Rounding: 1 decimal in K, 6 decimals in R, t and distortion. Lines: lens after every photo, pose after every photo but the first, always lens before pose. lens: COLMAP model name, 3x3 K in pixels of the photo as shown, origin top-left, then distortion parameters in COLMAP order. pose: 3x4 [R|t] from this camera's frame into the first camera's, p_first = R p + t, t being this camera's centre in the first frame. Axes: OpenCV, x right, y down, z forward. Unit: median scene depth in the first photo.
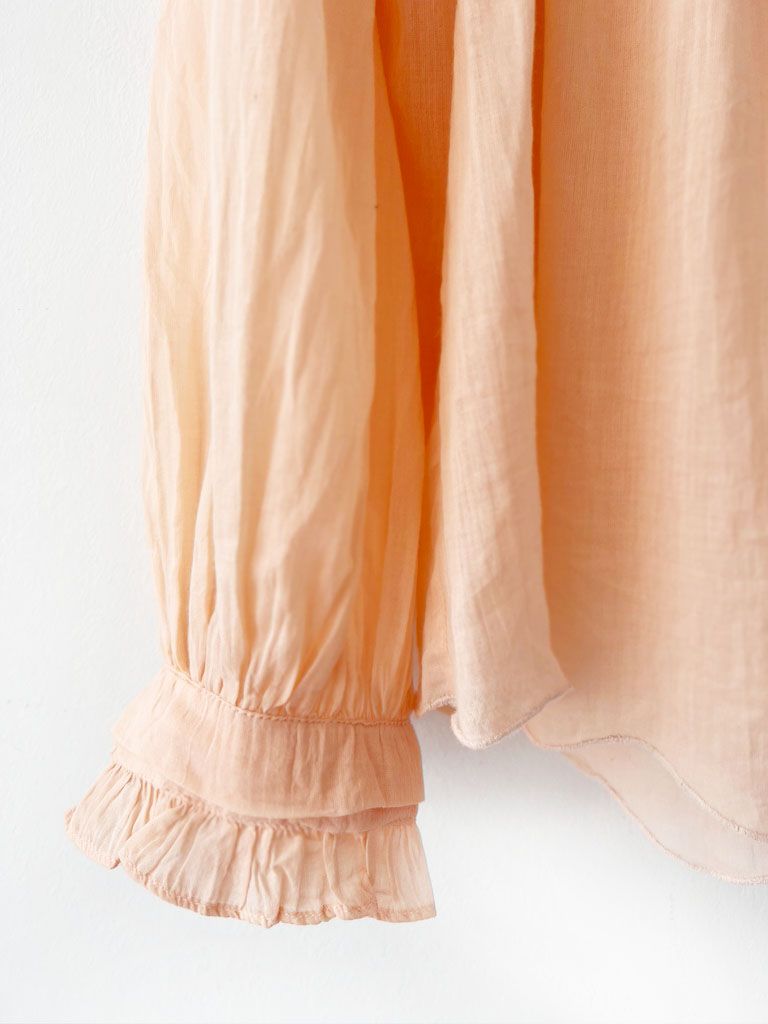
lens RADIAL K [[769.8, 0, 384.8], [0, 769.8, 509.8], [0, 0, 1]] dist [0.038951, -0.041950]
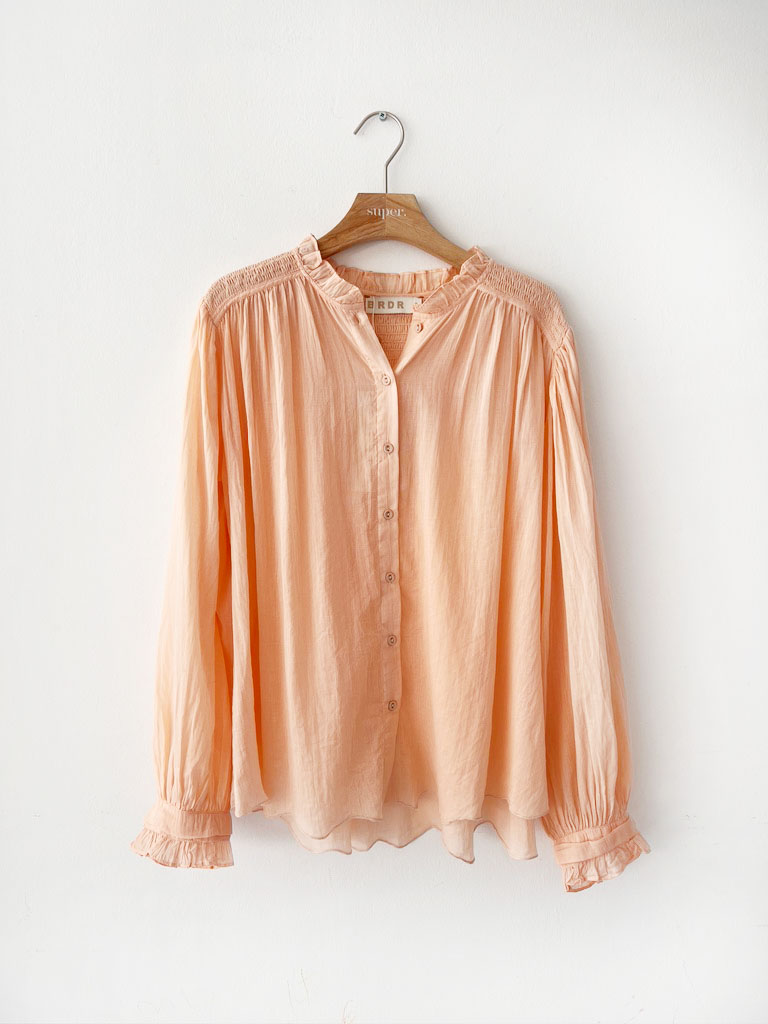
lens RADIAL K [[769.8, 0, 384.7], [0, 769.8, 515.1], [0, 0, 1]] dist [0.038951, -0.041950]
pose [[0.997648, -0.020155, 0.065521, 0.607738], [0.027077, 0.993940, -0.106534, -0.769878], [-0.062977, 0.108058, 0.992148, -3.071983]]
